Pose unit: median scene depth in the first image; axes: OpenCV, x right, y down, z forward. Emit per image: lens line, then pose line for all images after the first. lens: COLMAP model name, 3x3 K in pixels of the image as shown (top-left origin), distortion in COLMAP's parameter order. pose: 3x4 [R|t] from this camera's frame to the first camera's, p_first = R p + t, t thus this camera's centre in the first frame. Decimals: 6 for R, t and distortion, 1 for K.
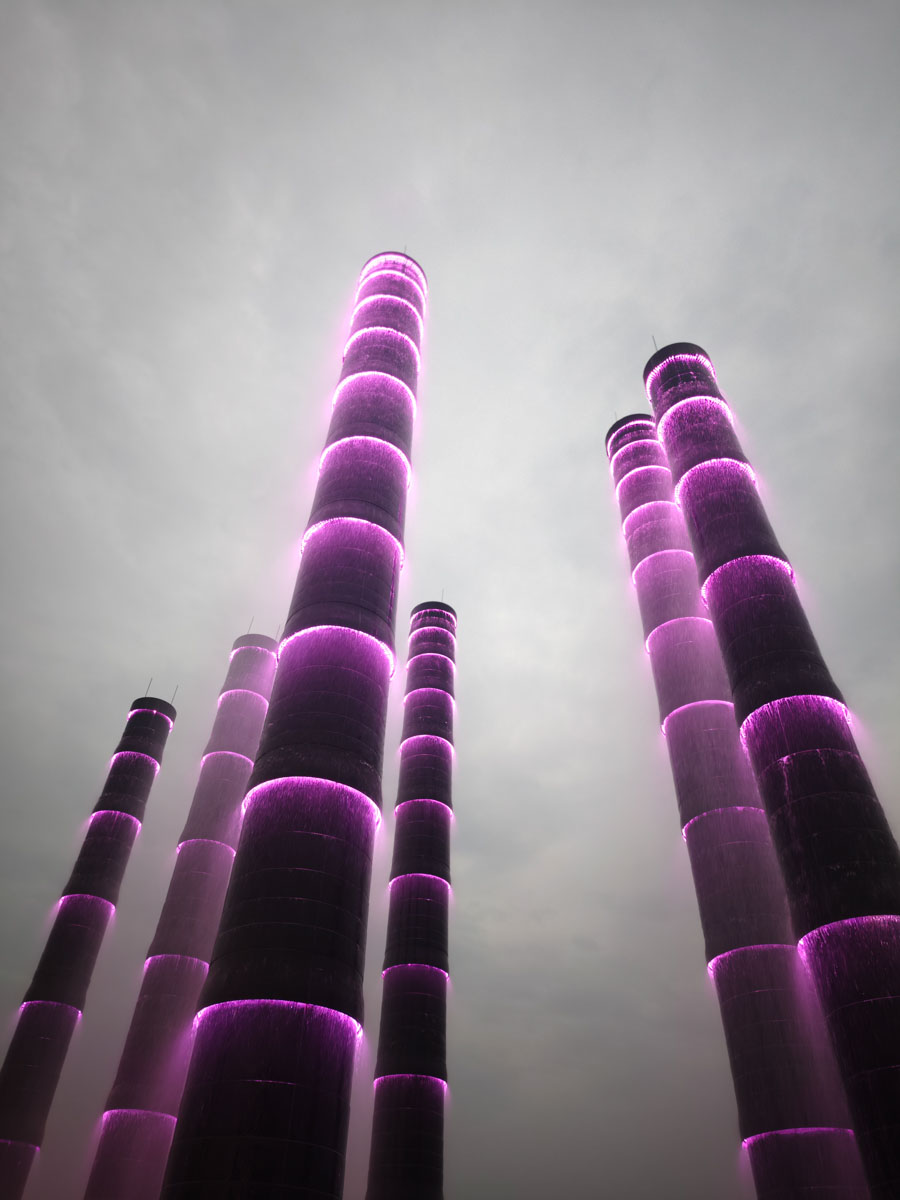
lens RADIAL K [[783.1, 0, 446.6], [0, 783.1, 605.8], [0, 0, 1]] dist [0.018591, -0.026665]
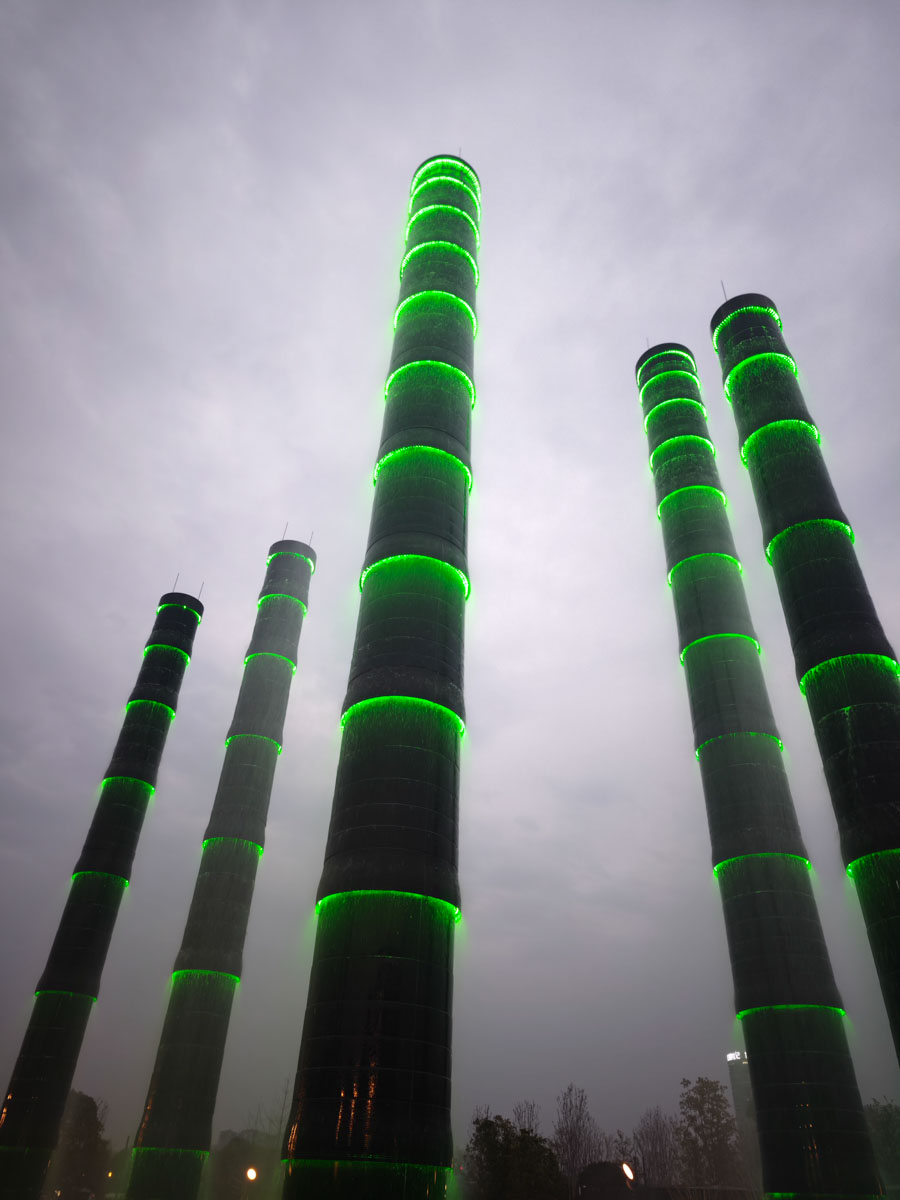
lens RADIAL K [[783.1, 0, 446.6], [0, 783.1, 605.8], [0, 0, 1]] dist [0.018591, -0.026665]
pose [[0.996605, 0.059437, 0.056978, -0.112491], [-0.066543, 0.988979, 0.132258, -0.033371], [-0.048489, -0.135600, 0.989576, -0.043096]]
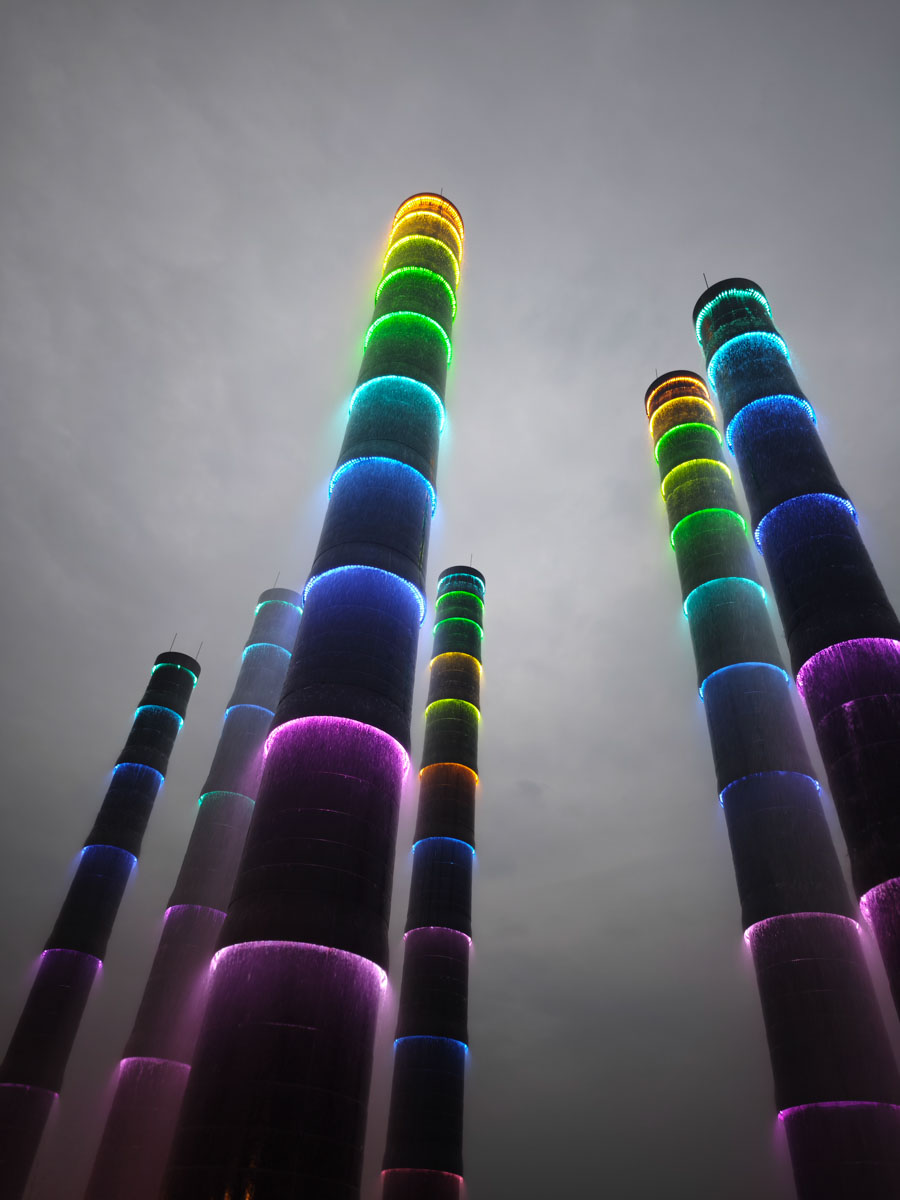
lens RADIAL K [[783.1, 0, 446.6], [0, 783.1, 605.8], [0, 0, 1]] dist [0.018591, -0.026665]
pose [[0.999298, 0.020618, -0.031264, -0.007445], [-0.019773, 0.999437, 0.027099, 0.032046], [0.031805, -0.026462, 0.999144, 0.032649]]
